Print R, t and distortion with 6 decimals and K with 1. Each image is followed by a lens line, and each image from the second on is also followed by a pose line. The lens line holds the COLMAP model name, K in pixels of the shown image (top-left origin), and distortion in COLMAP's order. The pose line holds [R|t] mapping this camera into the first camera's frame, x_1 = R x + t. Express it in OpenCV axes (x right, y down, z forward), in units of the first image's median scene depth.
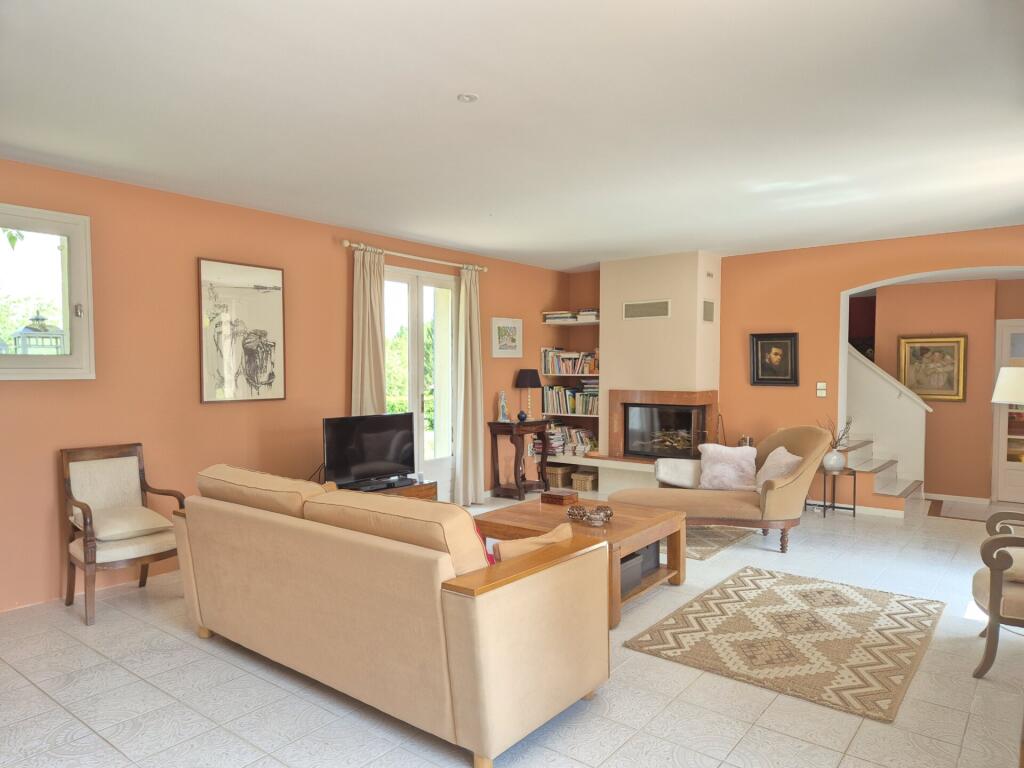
lens RADIAL K [[685.4, 0, 507.4], [0, 685.4, 387.5], [0, 0, 1]] dist [0.048583, -0.004000]
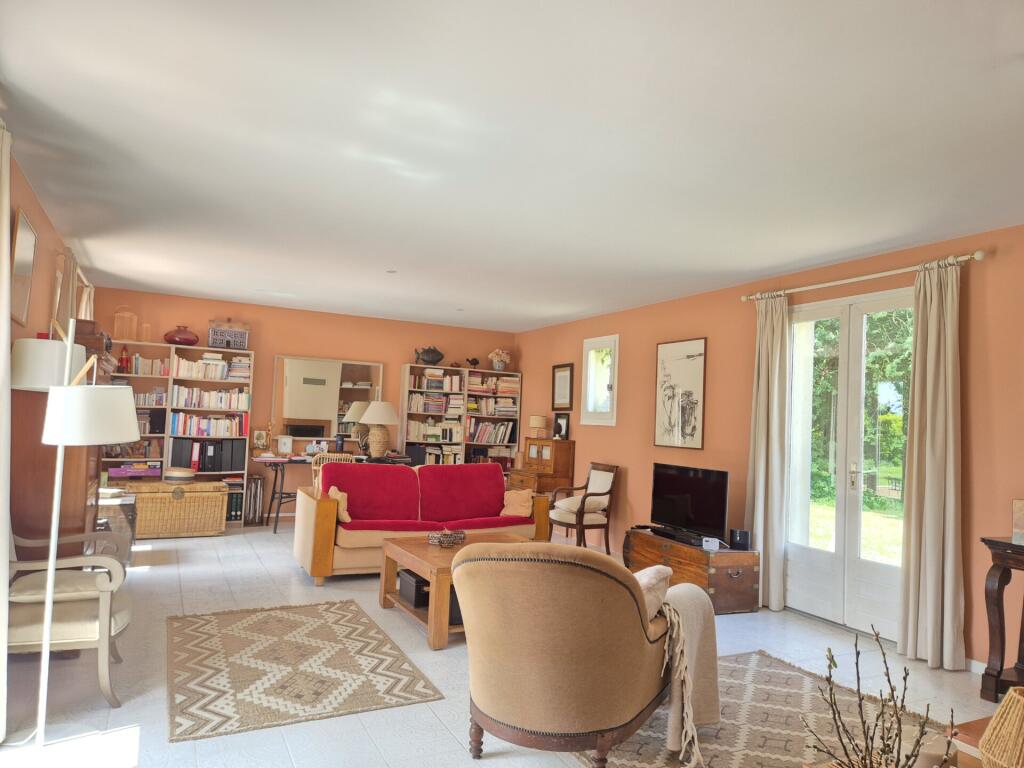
lens RADIAL K [[685.4, 0, 508.5], [0, 685.4, 383.1], [0, 0, 1]] dist [0.048583, -0.004000]
pose [[-0.428309, -0.068777, -0.901011, 1.122303], [-0.070676, 0.996595, -0.042476, -0.028488], [0.900864, 0.045487, -0.431711, 1.575403]]
